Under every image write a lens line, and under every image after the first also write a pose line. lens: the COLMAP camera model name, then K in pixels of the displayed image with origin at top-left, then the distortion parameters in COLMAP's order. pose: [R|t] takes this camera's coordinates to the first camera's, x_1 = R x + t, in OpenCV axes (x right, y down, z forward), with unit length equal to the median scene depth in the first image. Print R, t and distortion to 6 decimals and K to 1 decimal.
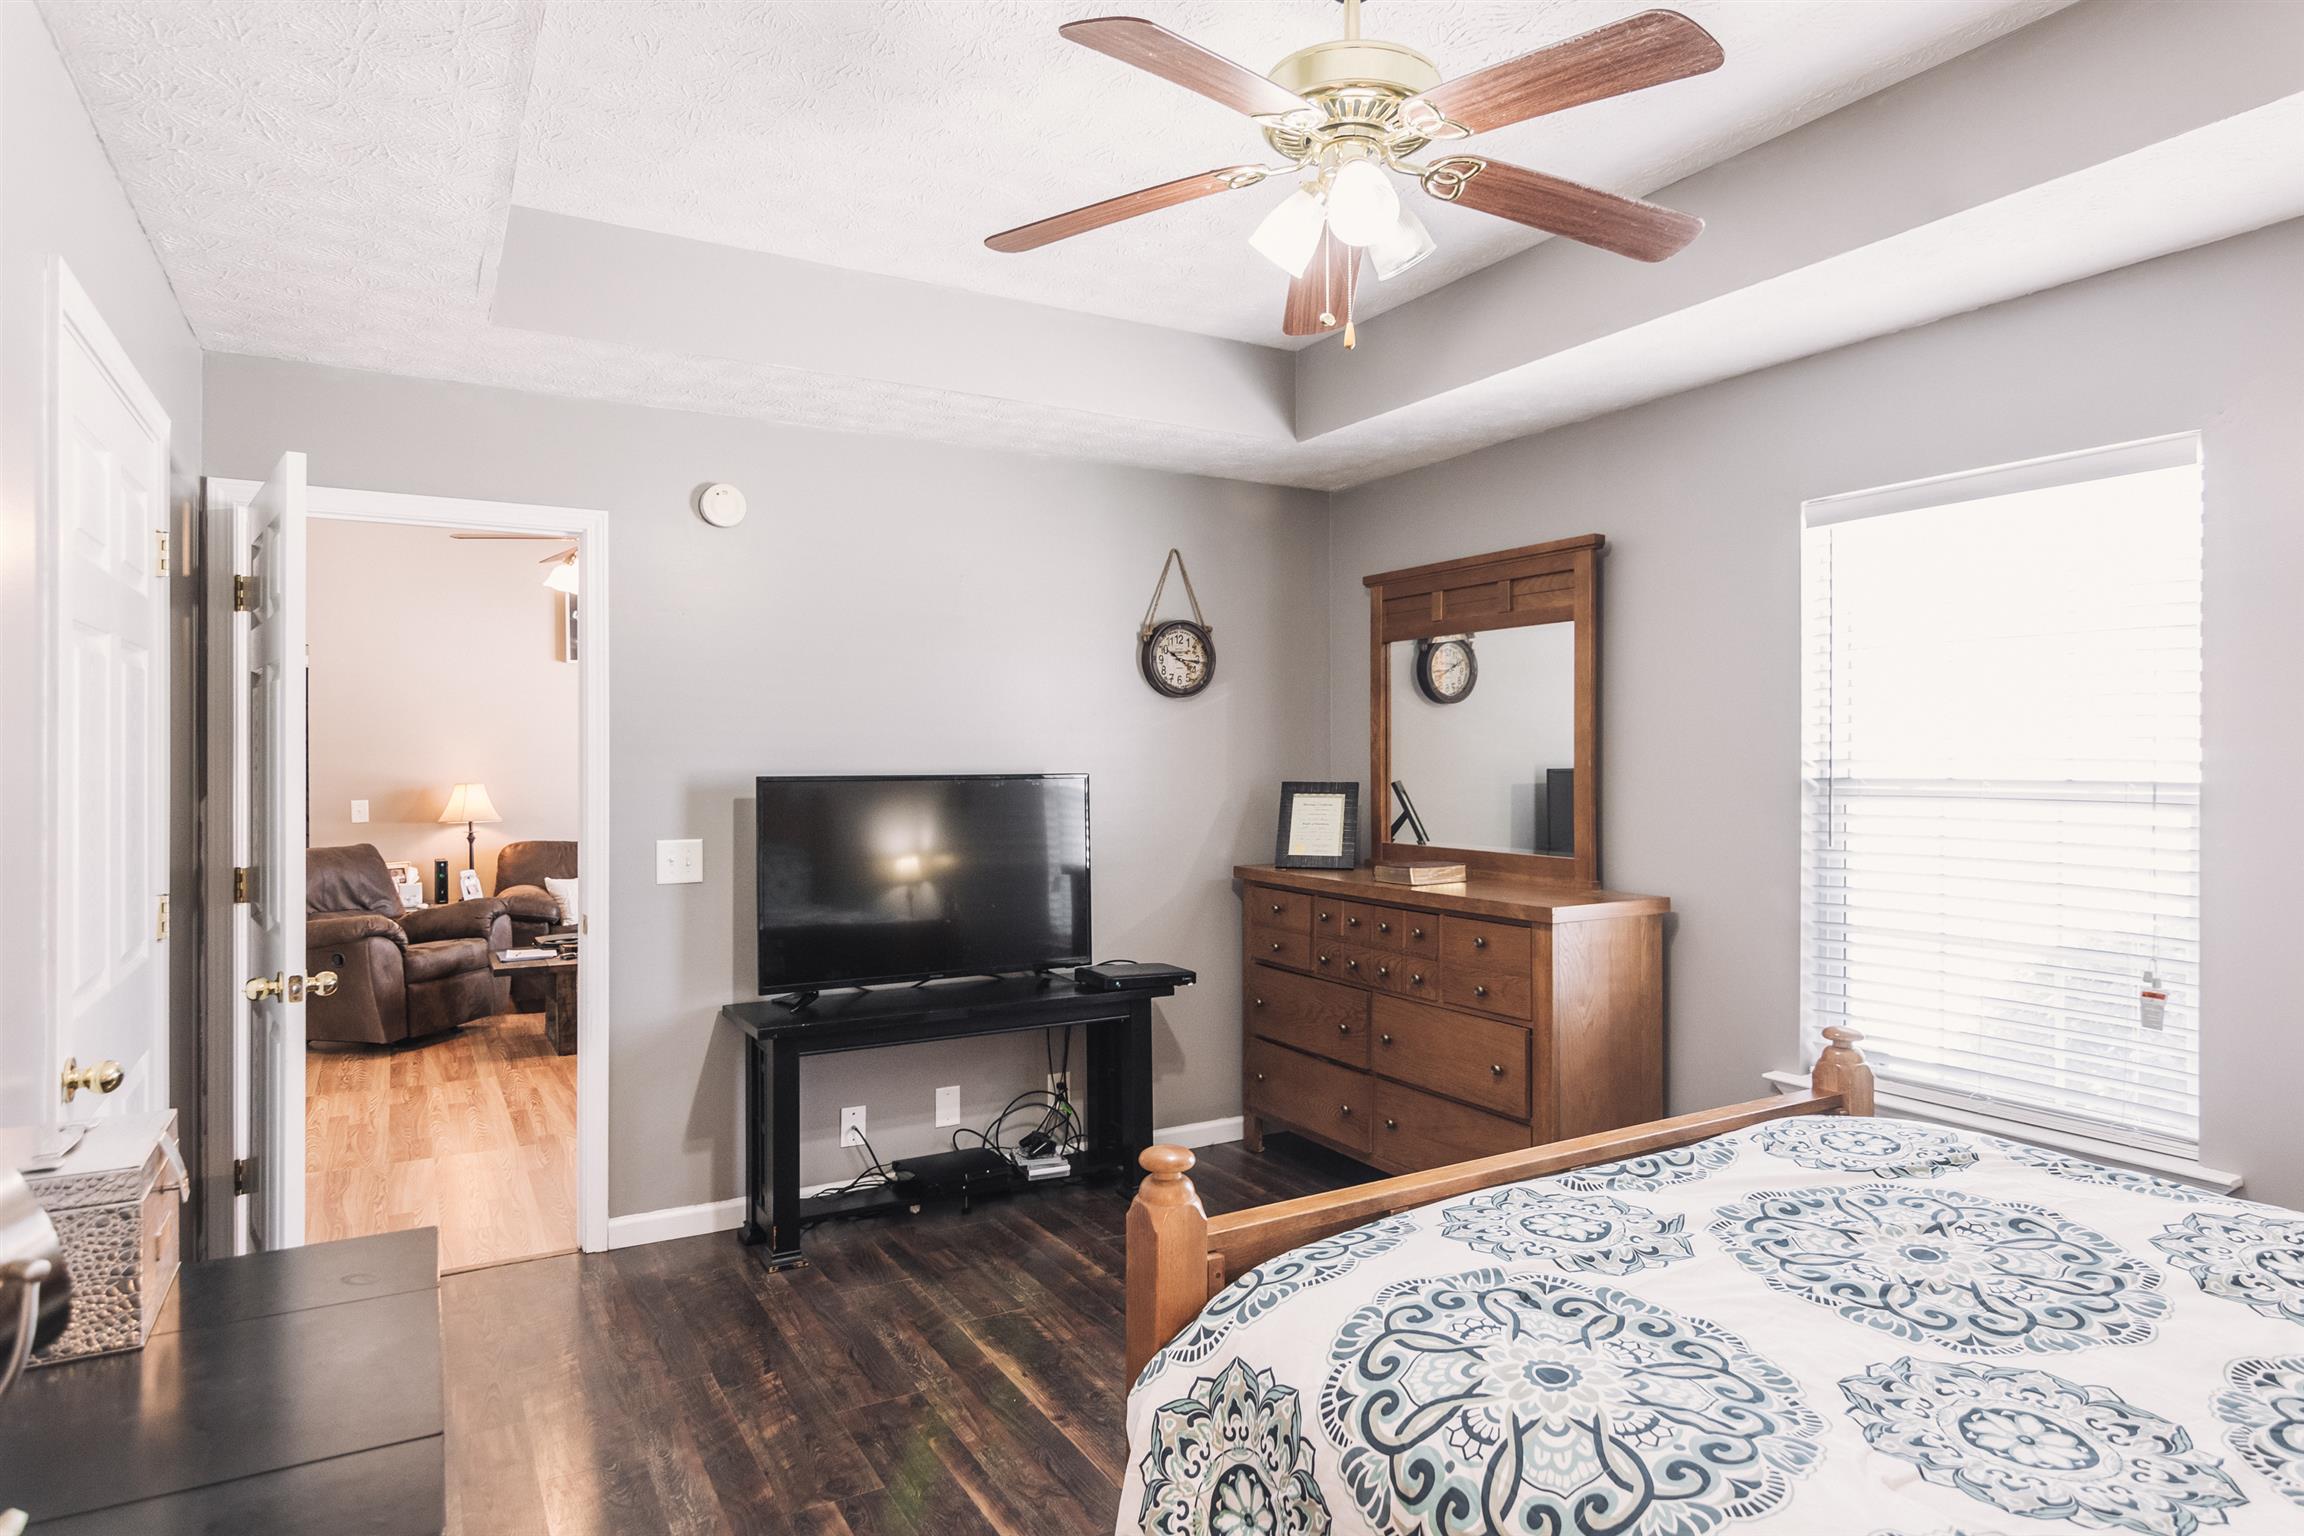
lens RADIAL K [[1316.9, 0, 1152.4], [0, 1316.9, 765.8], [0, 0, 1]] dist [-0.000623, -0.000399]
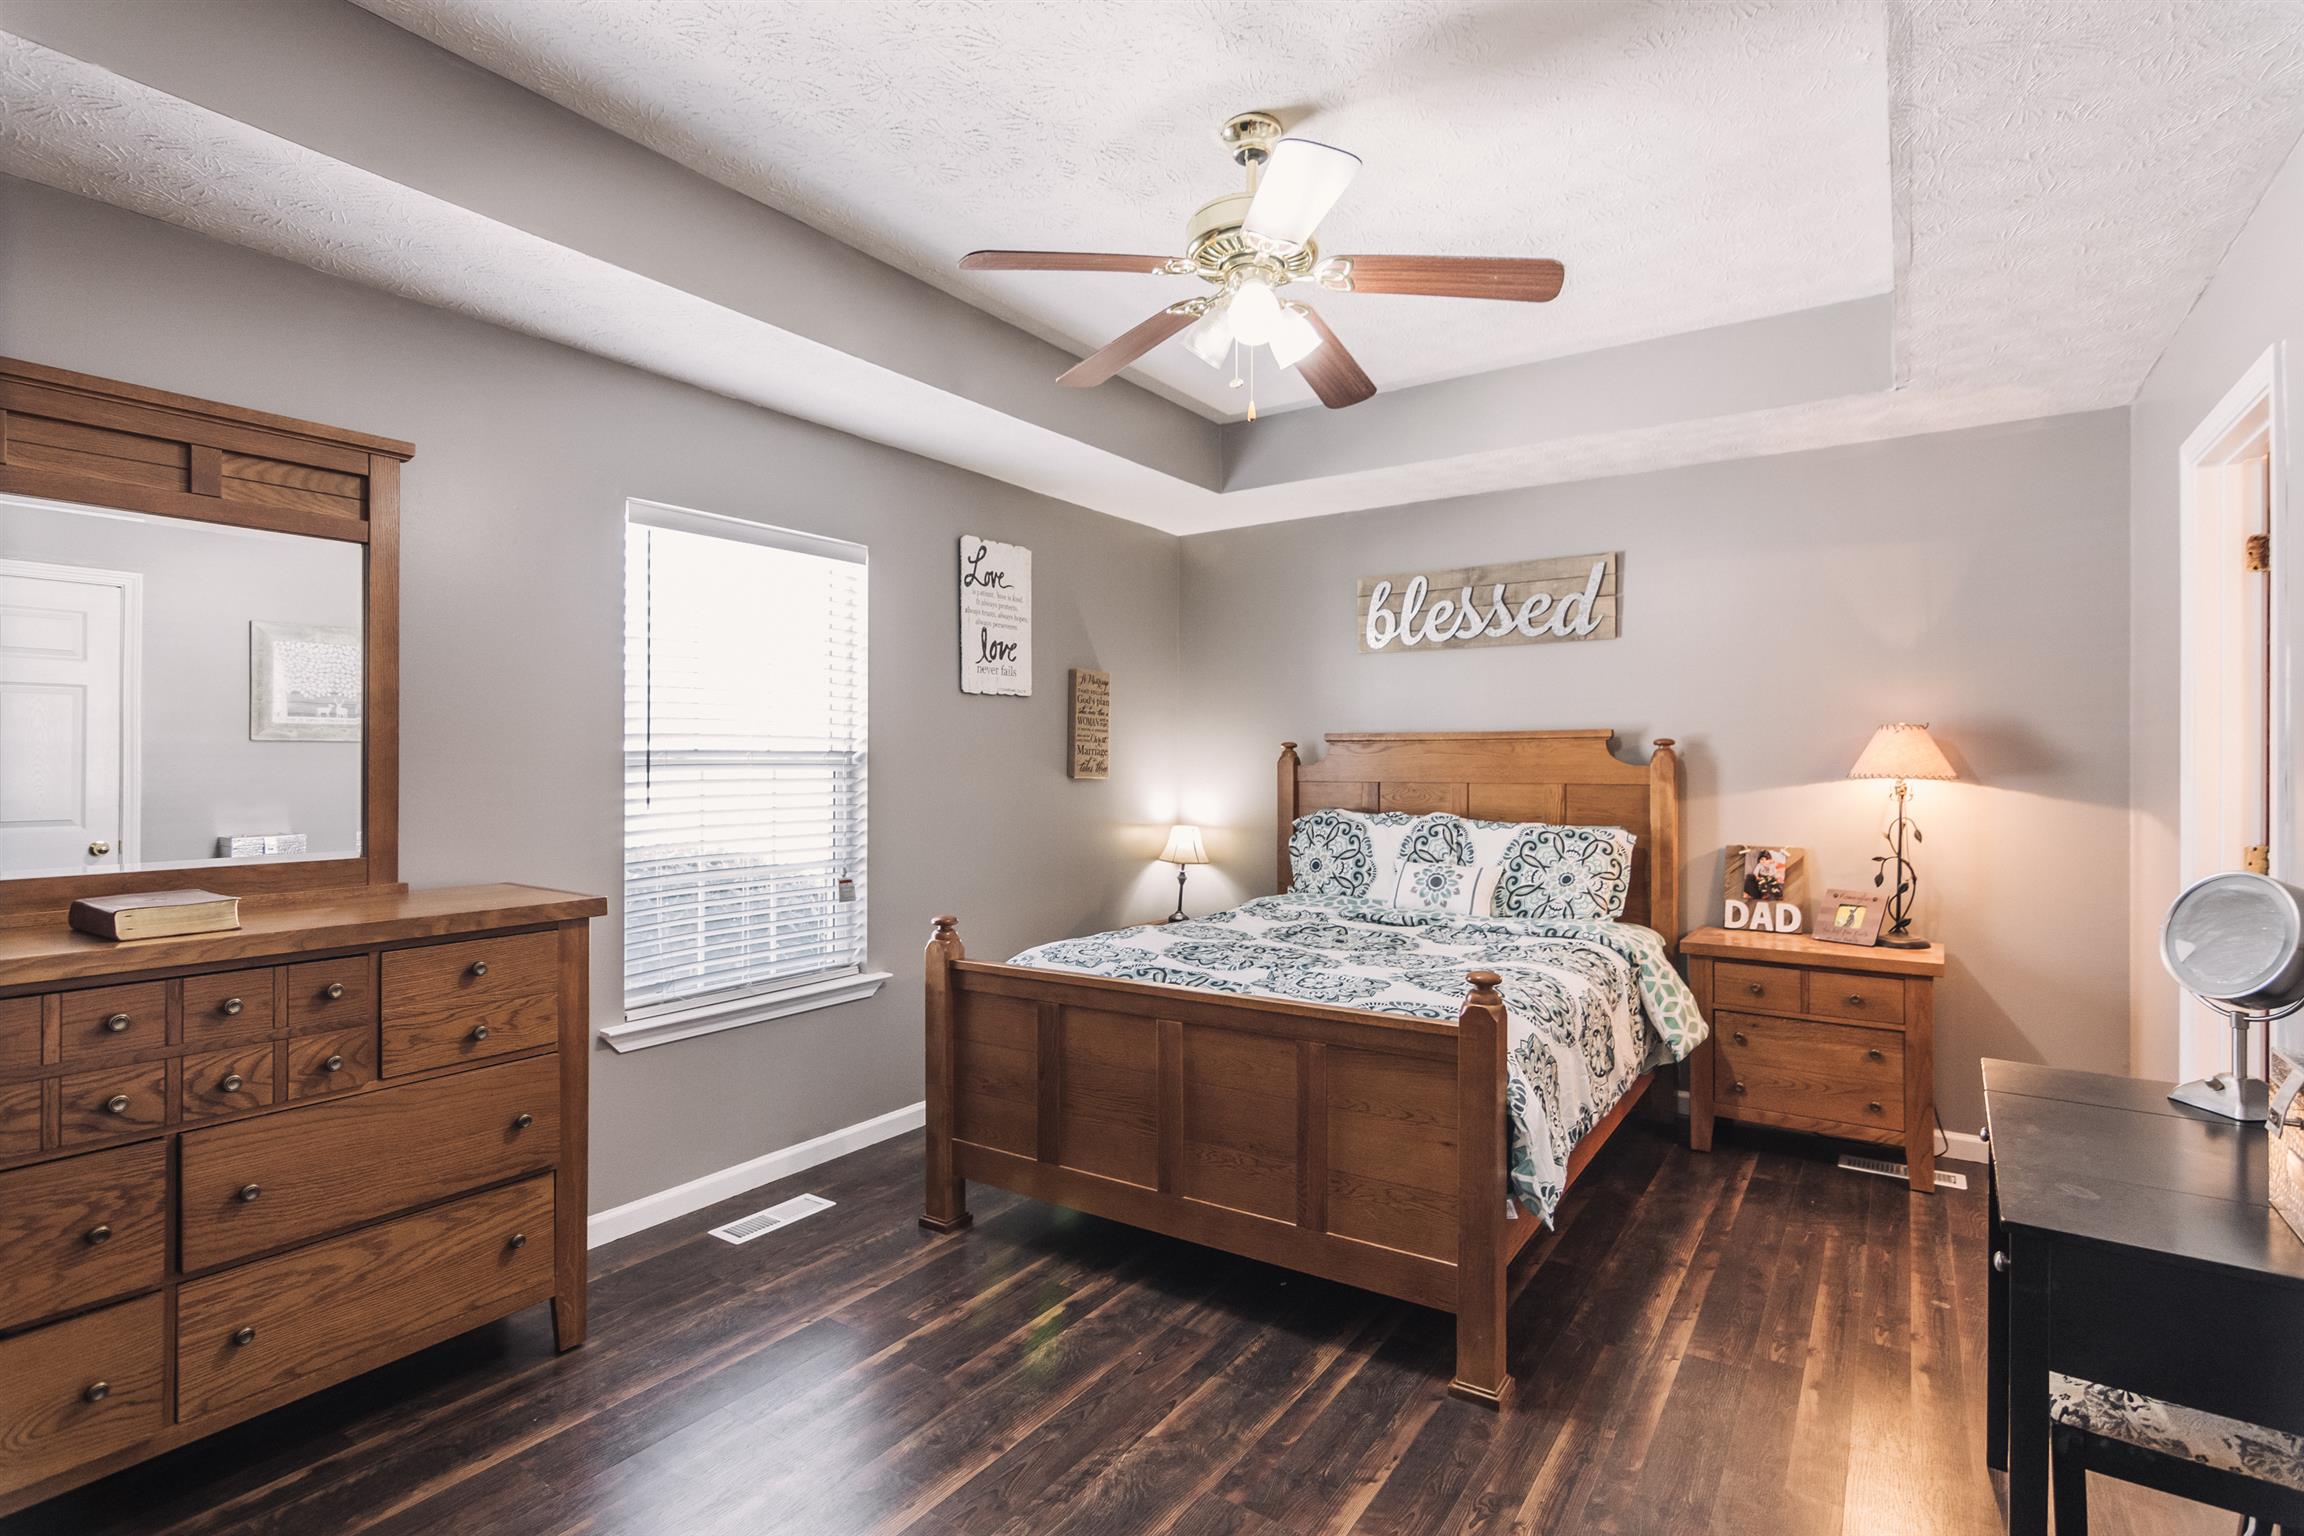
lens RADIAL K [[1171.4, 0, 1143.7], [0, 1171.4, 756.1], [0, 0, 1]] dist [-0.018660, -0.000788]
pose [[-0.450695, 0.000824, 0.892677, -0.572330], [0.000285, 1.000000, -0.000780, 0.015348], [-0.892678, -0.000097, -0.450696, 1.073551]]
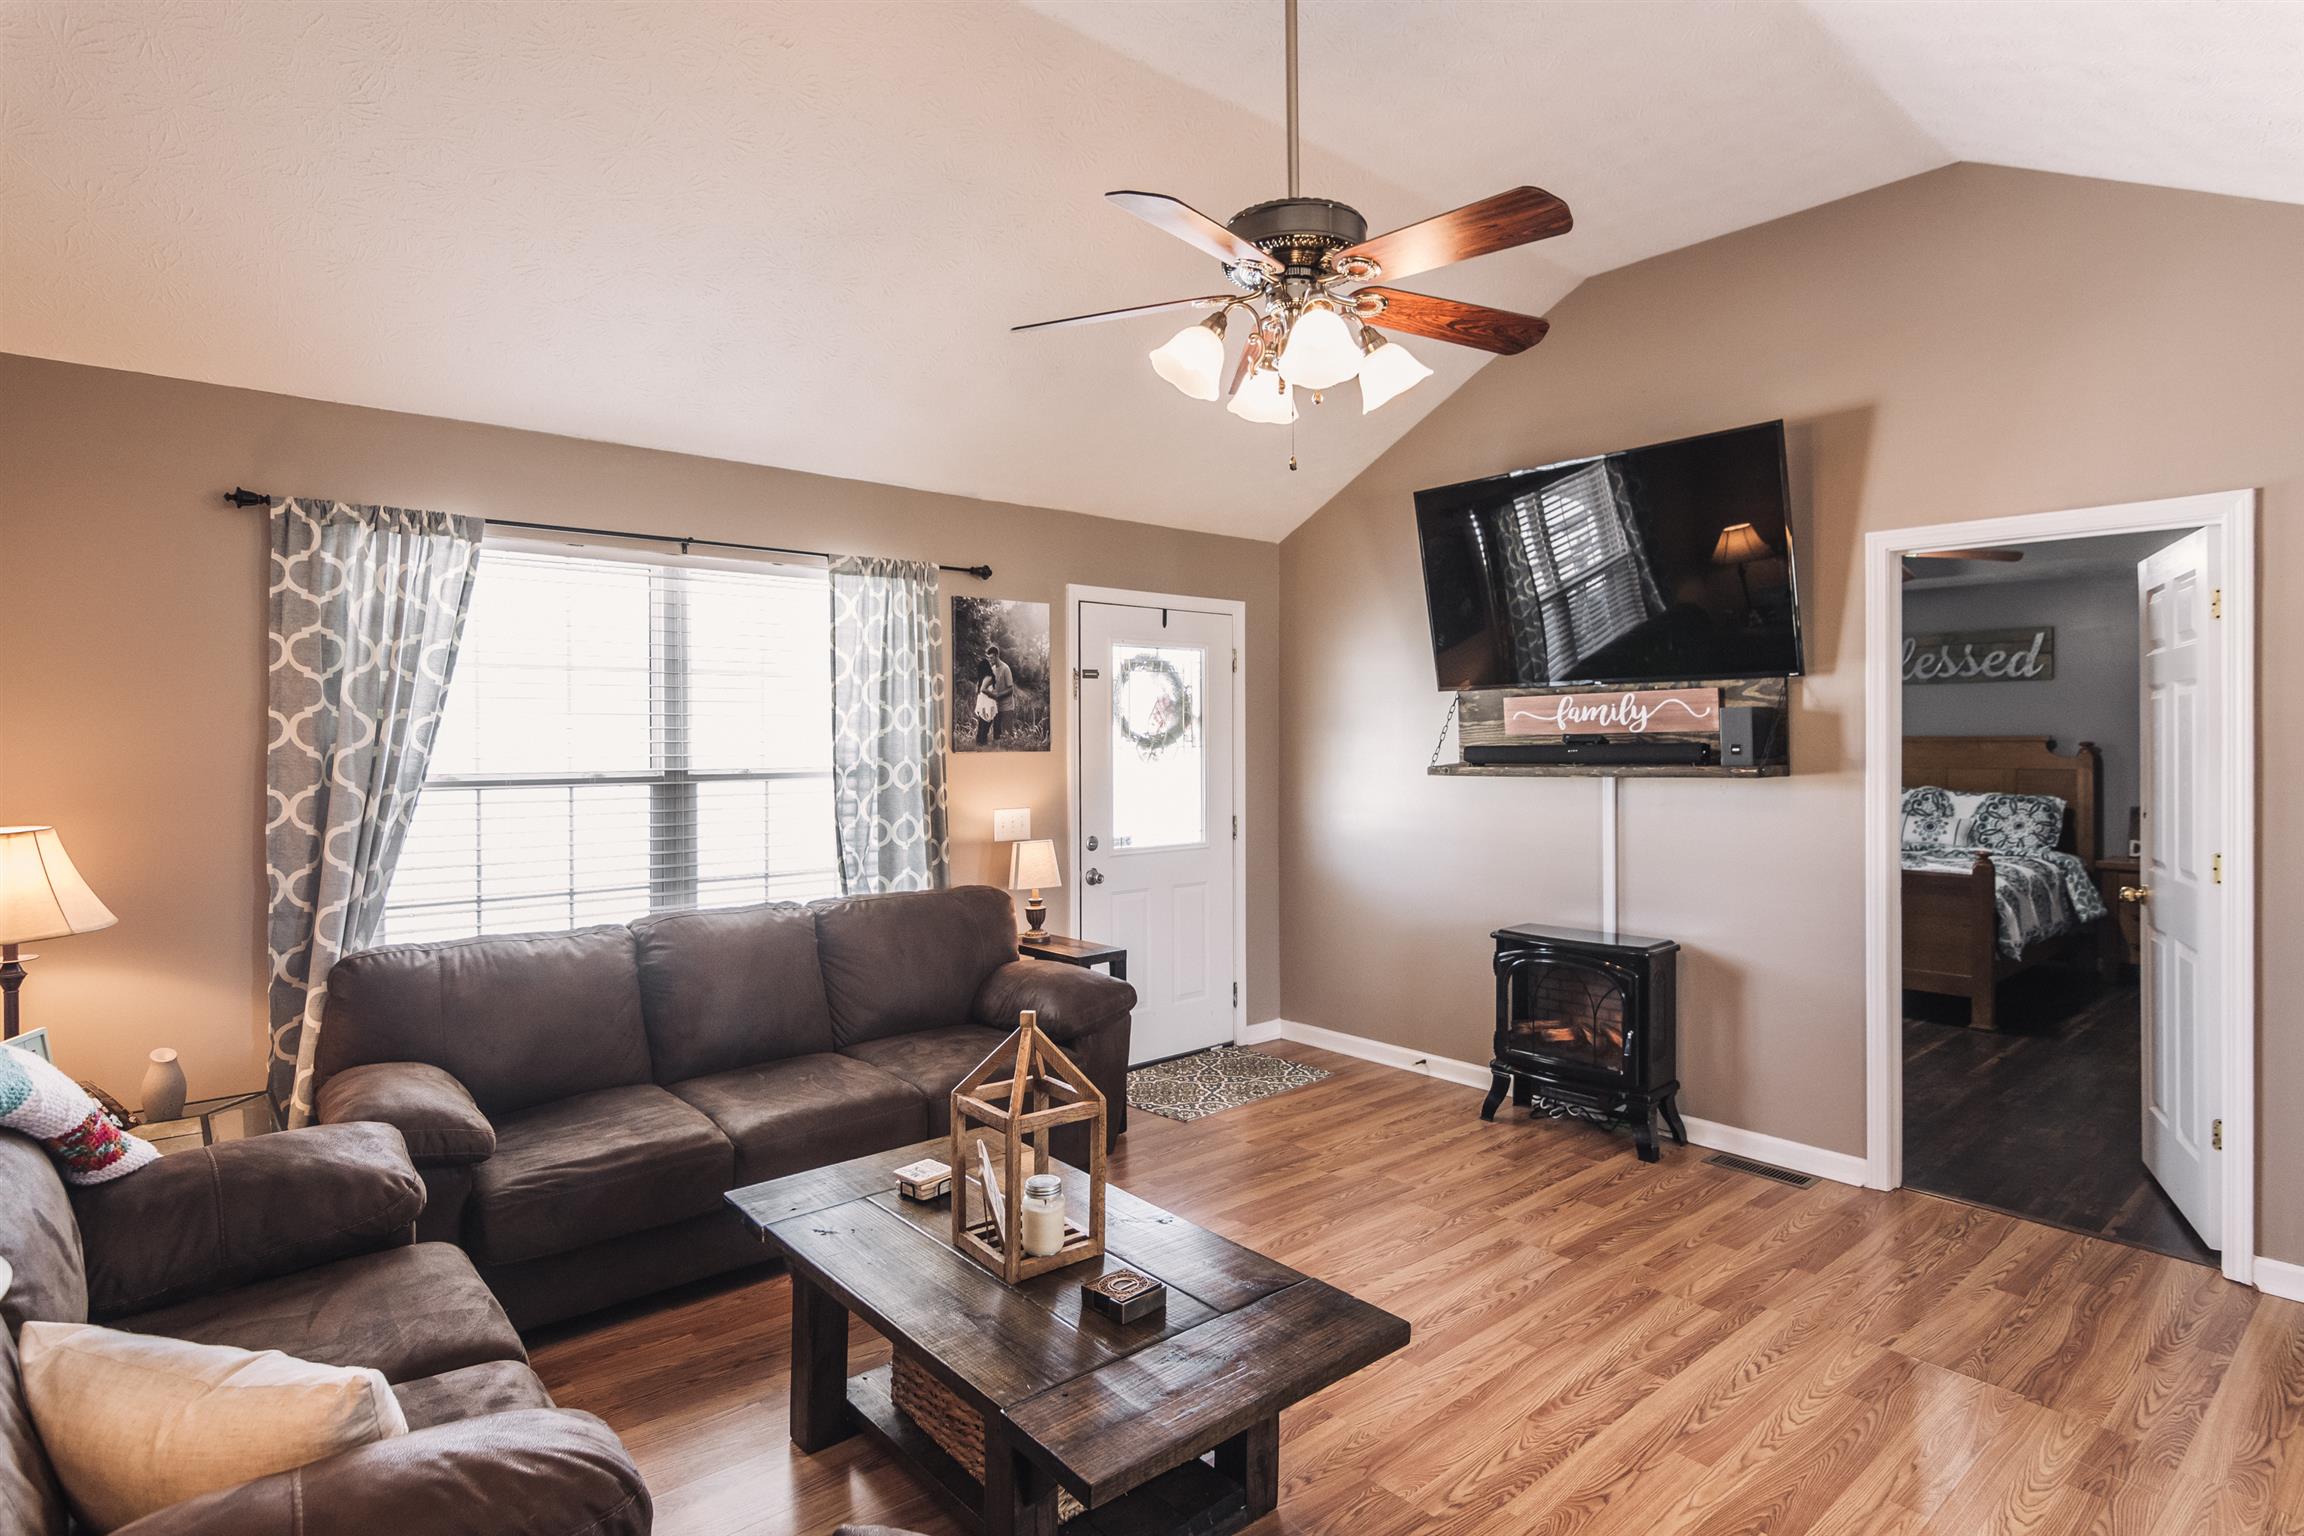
lens RADIAL K [[1171.4, 0, 1158.6], [0, 1171.4, 743.3], [0, 0, 1]] dist [-0.018660, -0.000788]
pose [[-0.188139, -0.006914, 0.982118, -1.072603], [0.003967, 0.999962, 0.007800, -0.008547], [-0.982134, 0.005364, -0.188104, 1.632852]]
